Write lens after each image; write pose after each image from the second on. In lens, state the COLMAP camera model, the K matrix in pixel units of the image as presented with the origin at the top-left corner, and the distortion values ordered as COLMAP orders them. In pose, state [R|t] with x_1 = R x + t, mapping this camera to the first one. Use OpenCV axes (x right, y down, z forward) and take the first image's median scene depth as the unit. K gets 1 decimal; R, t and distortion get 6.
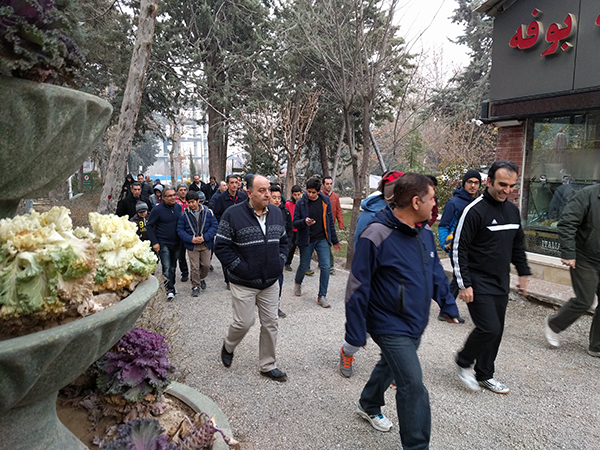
lens RADIAL K [[437.8, 0, 290.3], [0, 437.8, 225.3], [0, 0, 1]] dist [0.005330, 0.012400]
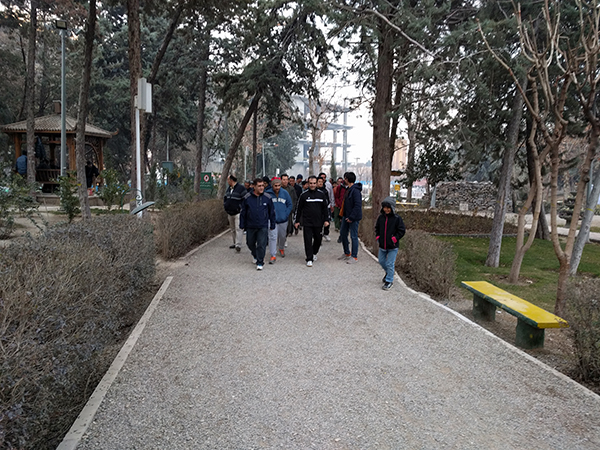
lens RADIAL K [[437.8, 0, 290.3], [0, 437.8, 225.3], [0, 0, 1]] dist [0.005330, 0.012400]
pose [[0.953156, 0.058851, -0.296698, -0.484646], [-0.063480, 0.997965, -0.005985, -0.166114], [0.295742, 0.024539, 0.954953, 1.797361]]
